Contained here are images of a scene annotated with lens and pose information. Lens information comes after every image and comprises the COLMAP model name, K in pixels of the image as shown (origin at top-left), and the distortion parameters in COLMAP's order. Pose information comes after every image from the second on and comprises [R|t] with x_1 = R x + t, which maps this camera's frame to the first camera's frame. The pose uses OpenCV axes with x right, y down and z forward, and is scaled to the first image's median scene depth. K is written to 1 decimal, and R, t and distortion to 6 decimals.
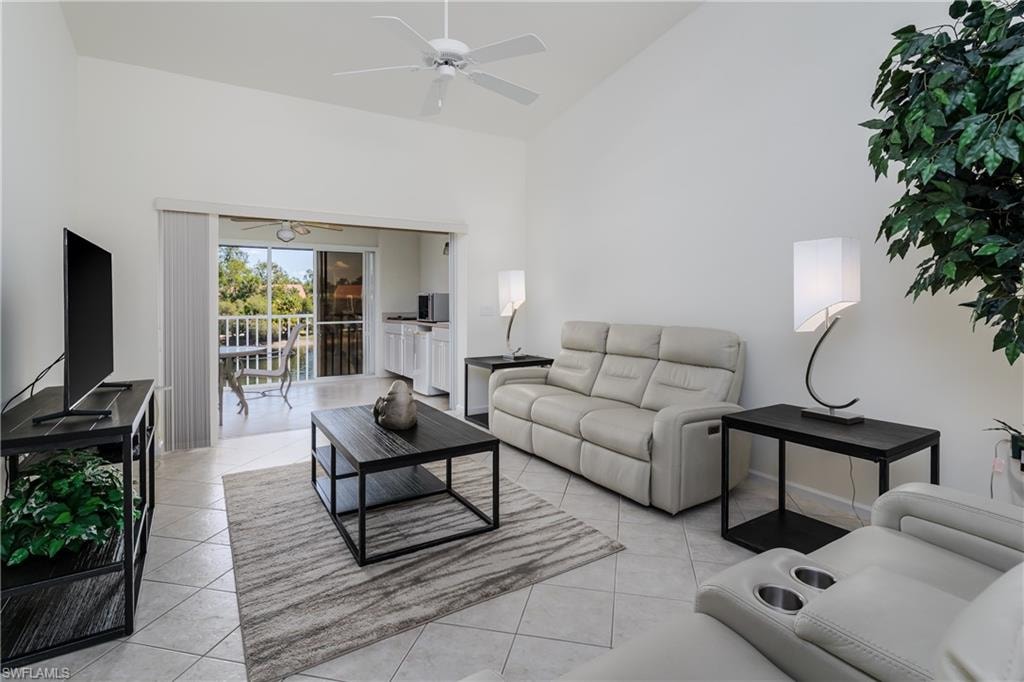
lens RADIAL K [[508.4, 0, 520.7], [0, 508.4, 298.2], [0, 0, 1]] dist [0.002073, 0.000235]
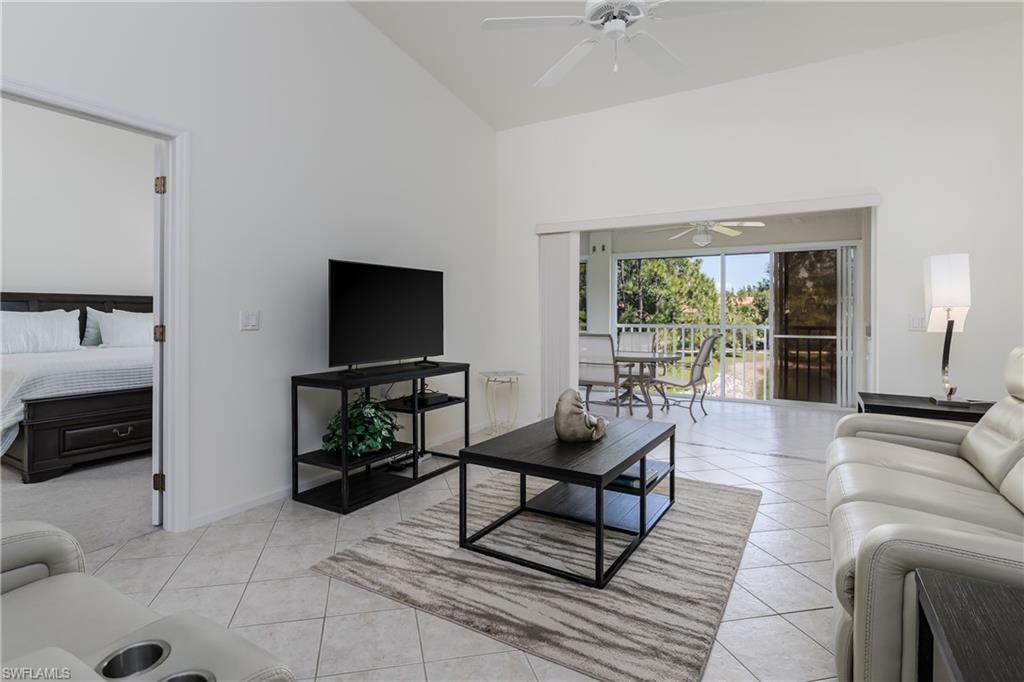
lens RADIAL K [[530.4, 0, 476.5], [0, 530.4, 313.8], [0, 0, 1]] dist [-0.000527, 0.000798]
pose [[0.414838, 0.006738, -0.909871, 0.569657], [-0.003002, 0.999977, 0.006037, 0.019856], [0.909891, 0.000227, 0.414848, 0.444315]]
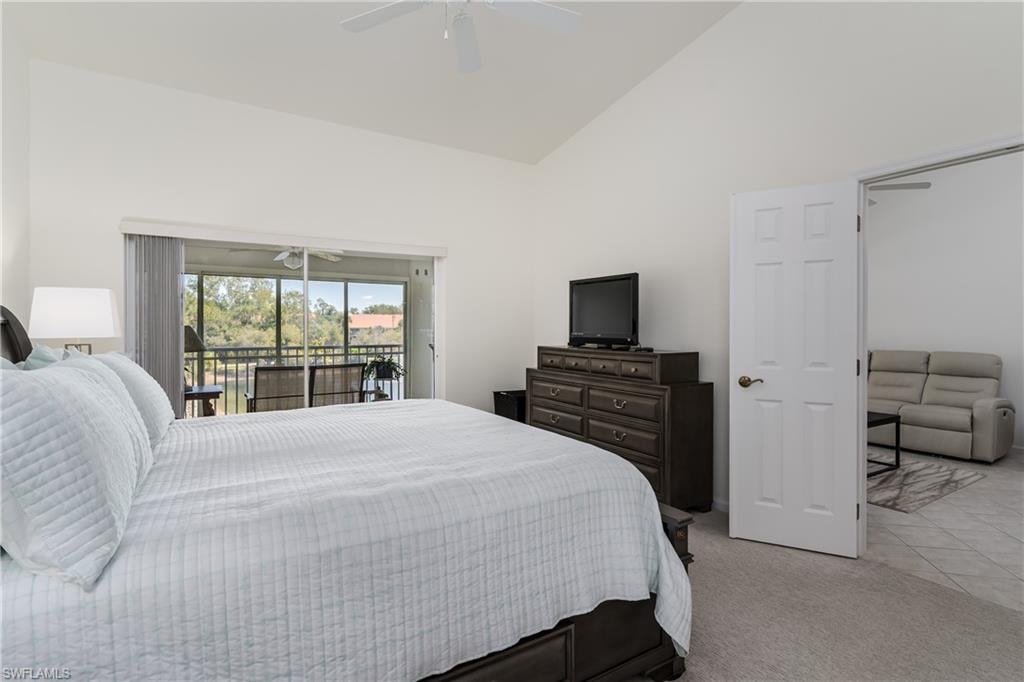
lens RADIAL K [[508.4, 0, 519.8], [0, 508.4, 330.6], [0, 0, 1]] dist [0.002073, 0.000235]
pose [[1.000000, 0.000104, -0.000579, -1.232186], [-0.000100, 0.999972, 0.007494, -0.026967], [0.000580, -0.007494, 0.999972, -0.679311]]
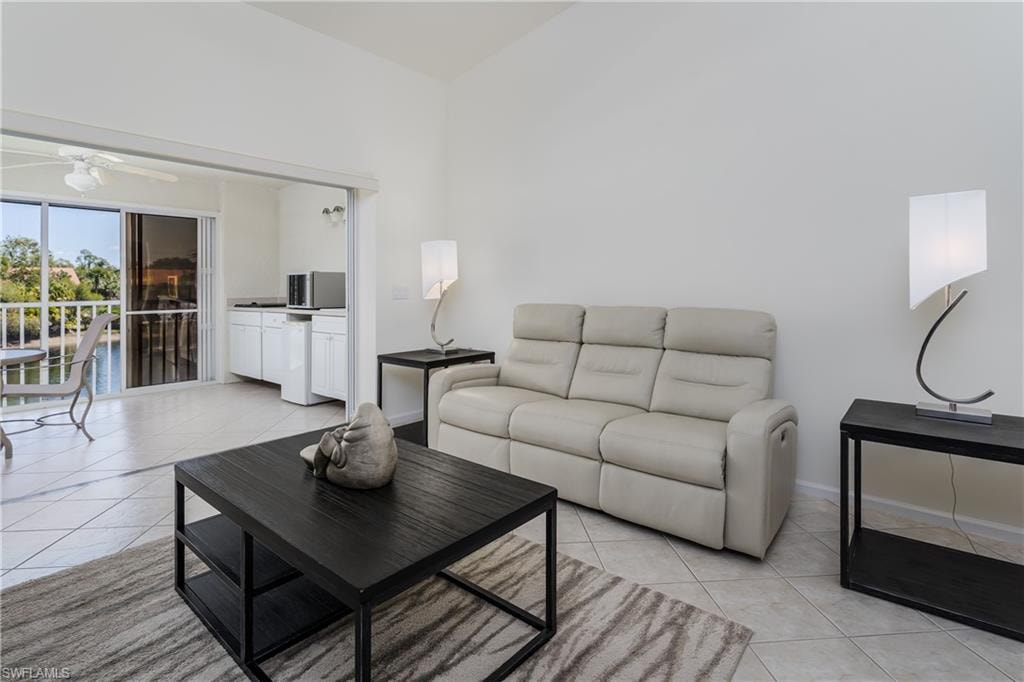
lens RADIAL K [[508.4, 0, 521.5], [0, 508.4, 286.7], [0, 0, 1]] dist [0.002073, 0.000235]
pose [[0.950487, 0.000322, 0.310763, -0.252850], [-0.001062, 0.999997, 0.002212, 0.026360], [-0.310761, -0.002433, 0.950485, 0.389045]]
